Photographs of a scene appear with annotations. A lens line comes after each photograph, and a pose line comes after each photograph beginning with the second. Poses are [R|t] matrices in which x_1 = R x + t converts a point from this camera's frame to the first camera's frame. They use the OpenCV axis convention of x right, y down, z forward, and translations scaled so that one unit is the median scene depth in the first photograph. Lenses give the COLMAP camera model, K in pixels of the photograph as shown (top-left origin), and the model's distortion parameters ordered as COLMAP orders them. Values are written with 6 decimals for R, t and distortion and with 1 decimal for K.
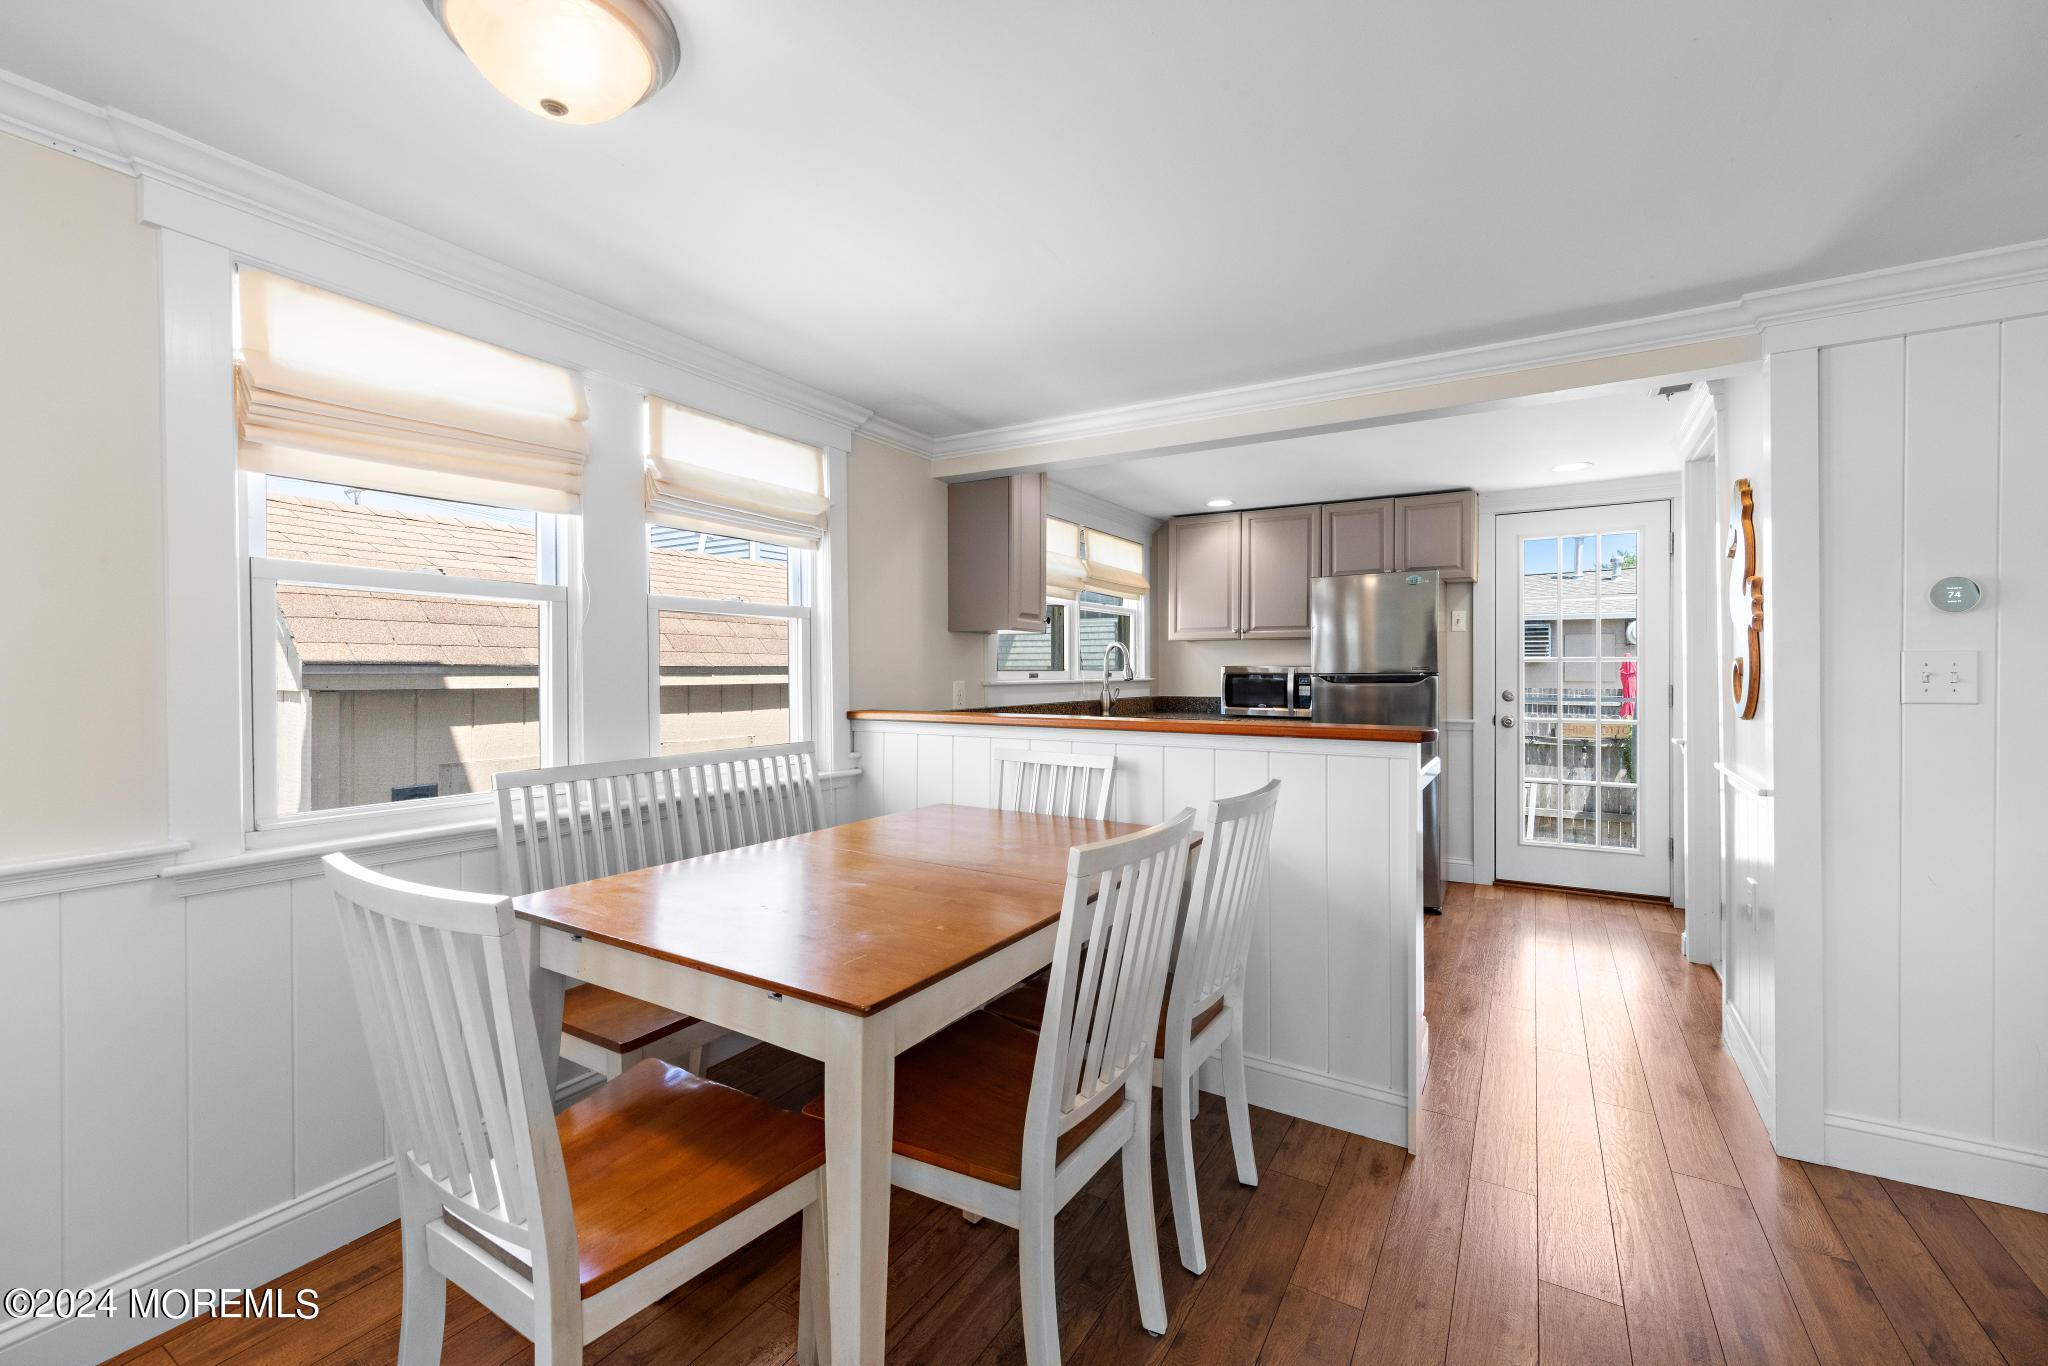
lens RADIAL K [[840.1, 0, 1029.5], [0, 840.1, 677.6], [0, 0, 1]] dist [0.002637, 0.001070]
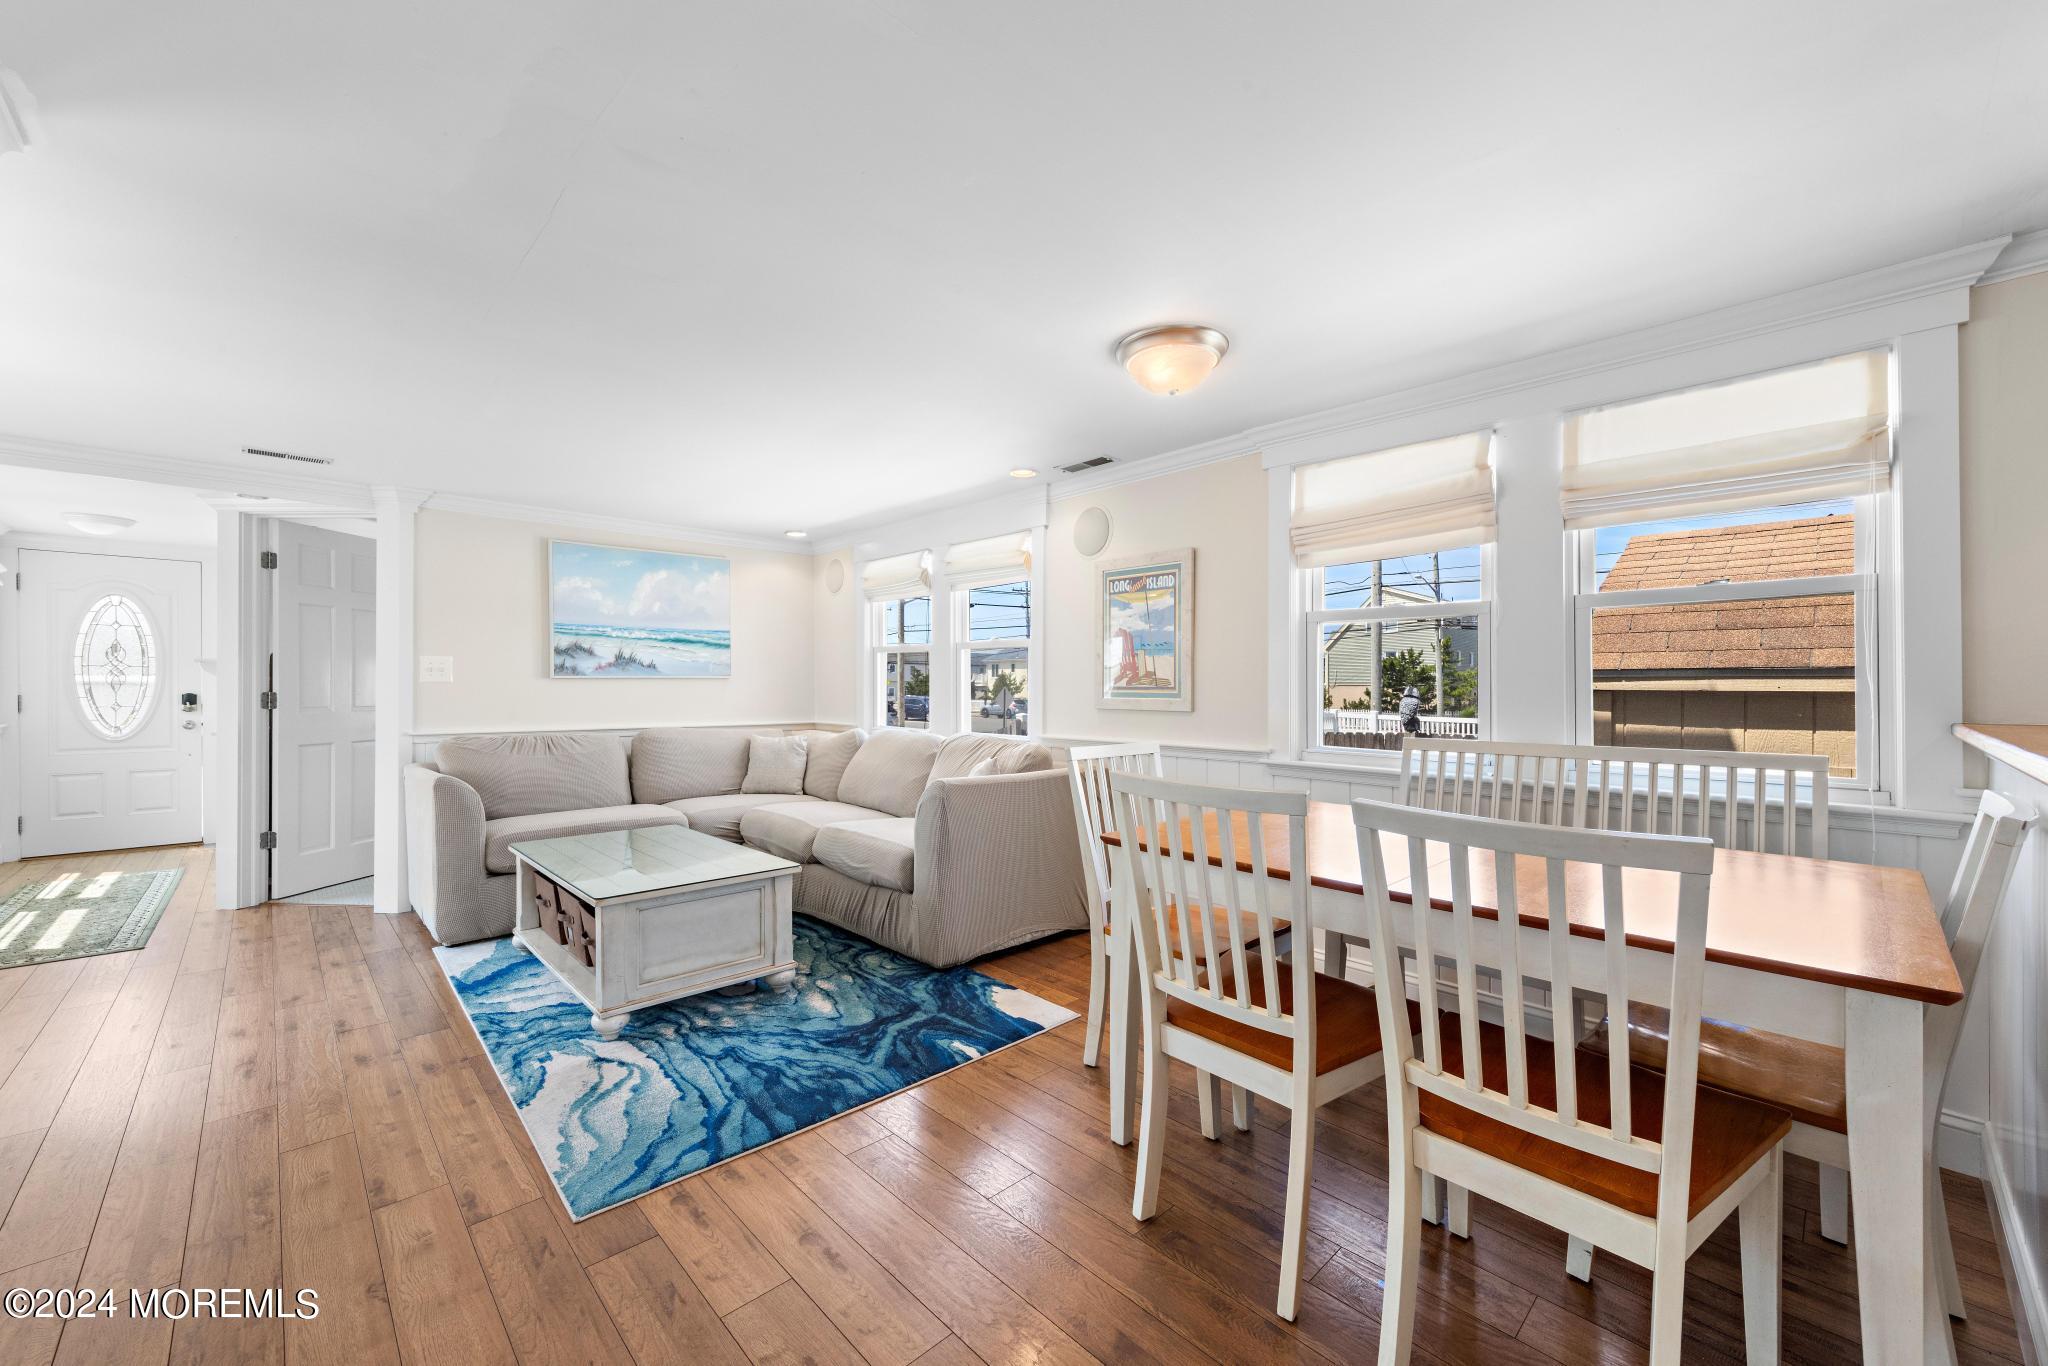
lens RADIAL K [[793.5, 0, 1030.3], [0, 793.5, 690.2], [0, 0, 1]] dist [0.002309, 0.000479]
pose [[-0.259664, 0.001694, -0.965698, 0.492592], [-0.013476, 0.999895, 0.005378, 0.018302], [0.965605, 0.014410, -0.259613, 0.412281]]
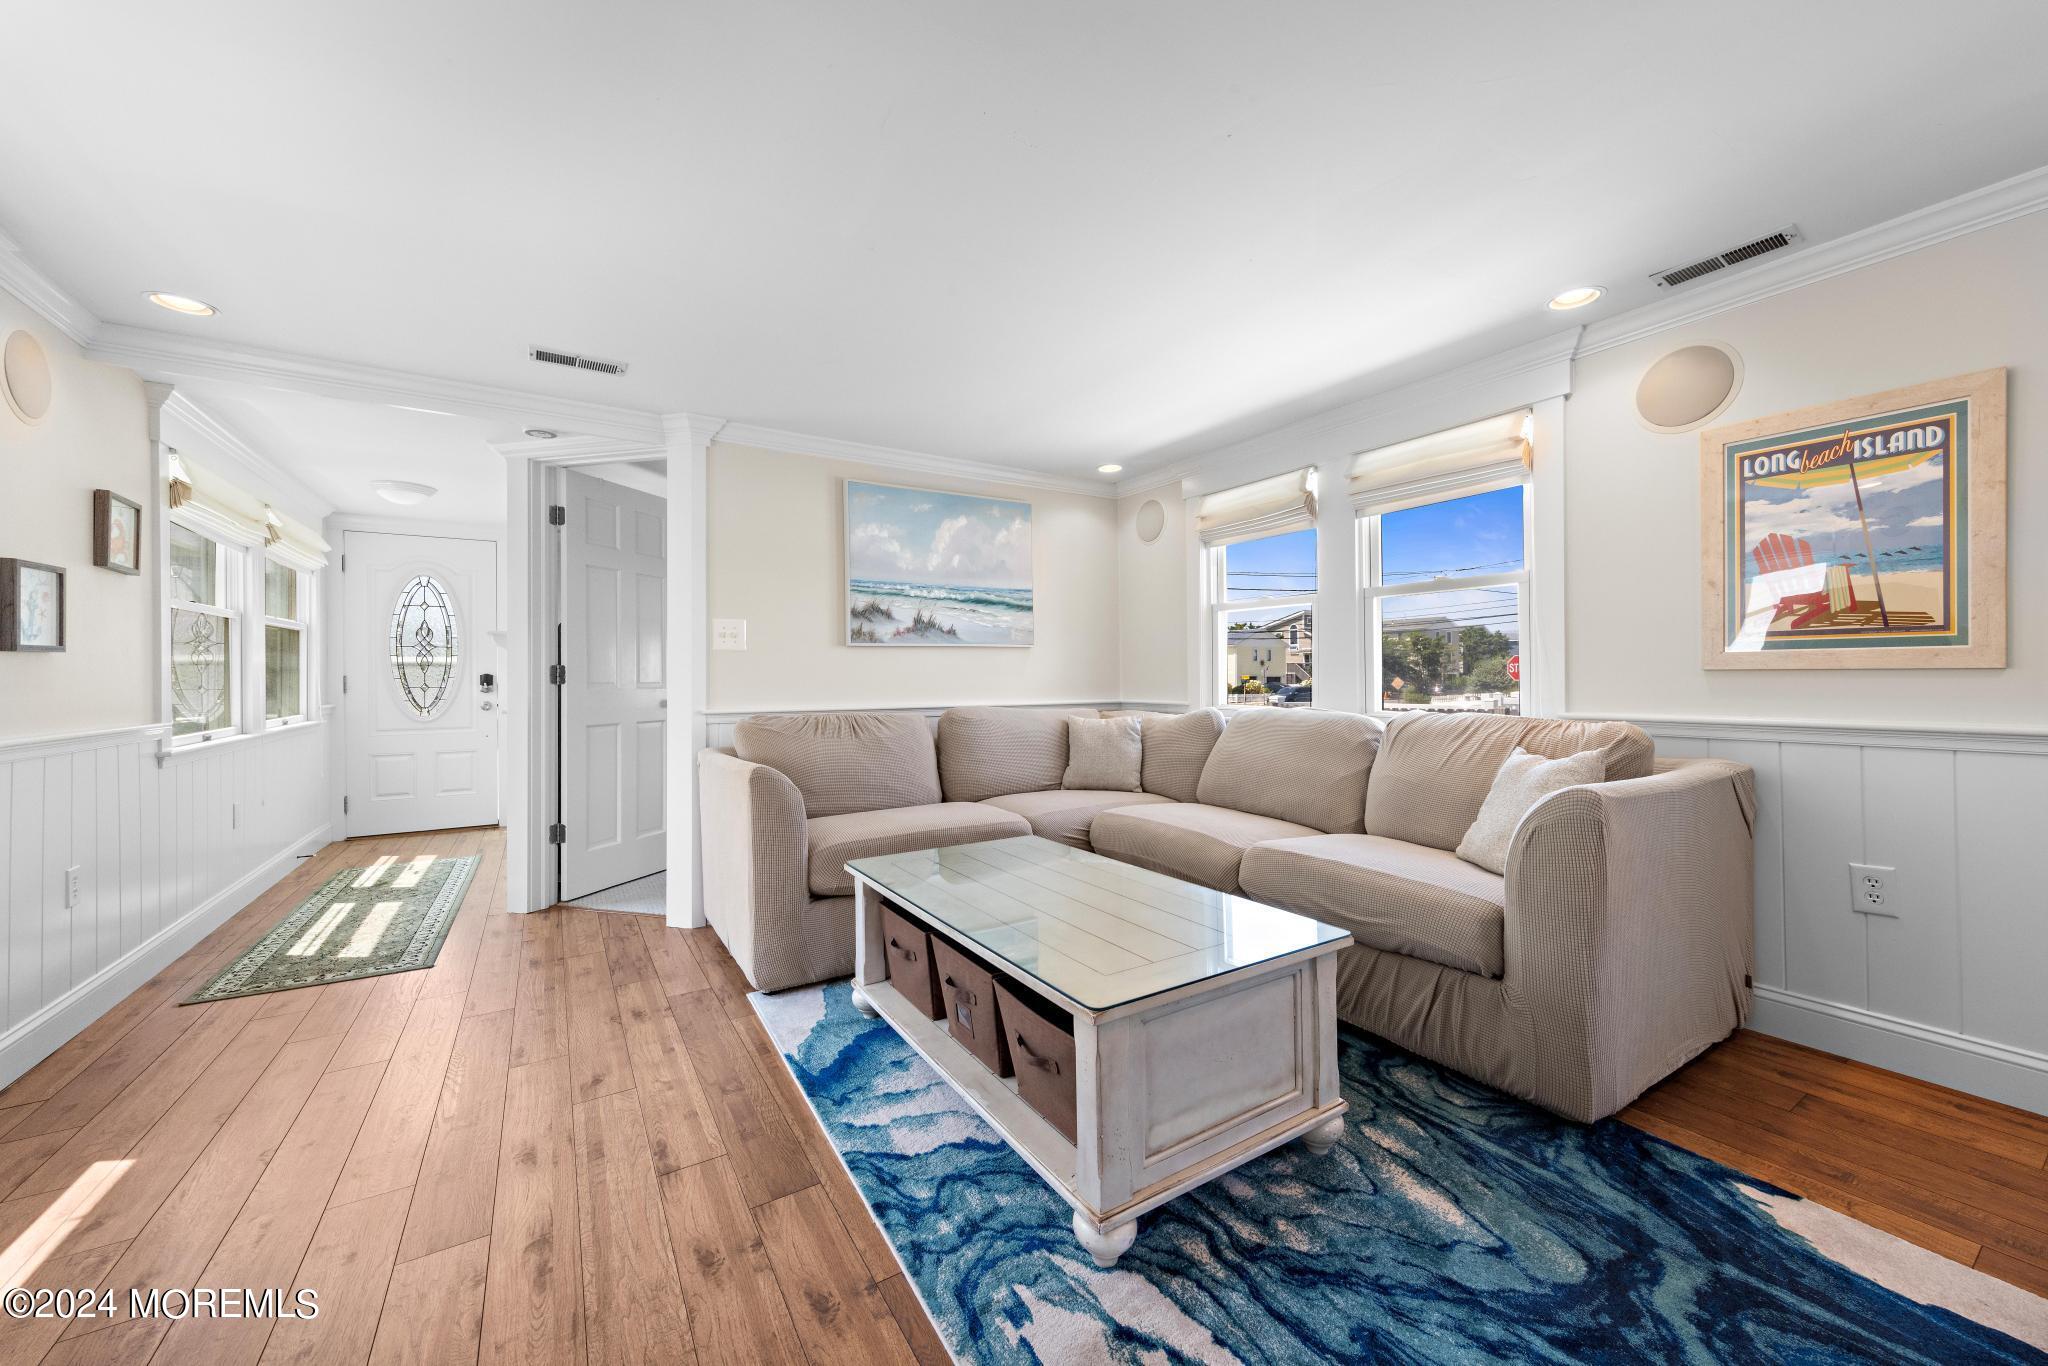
lens RADIAL K [[755.5, 0, 1027.5], [0, 755.5, 675.3], [0, 0, 1]] dist [0.005417, -0.000357]
pose [[-0.447613, -0.000809, -0.894227, 0.247497], [-0.003564, 0.999993, 0.000880, 0.054174], [0.894220, 0.003581, -0.447613, -0.007165]]
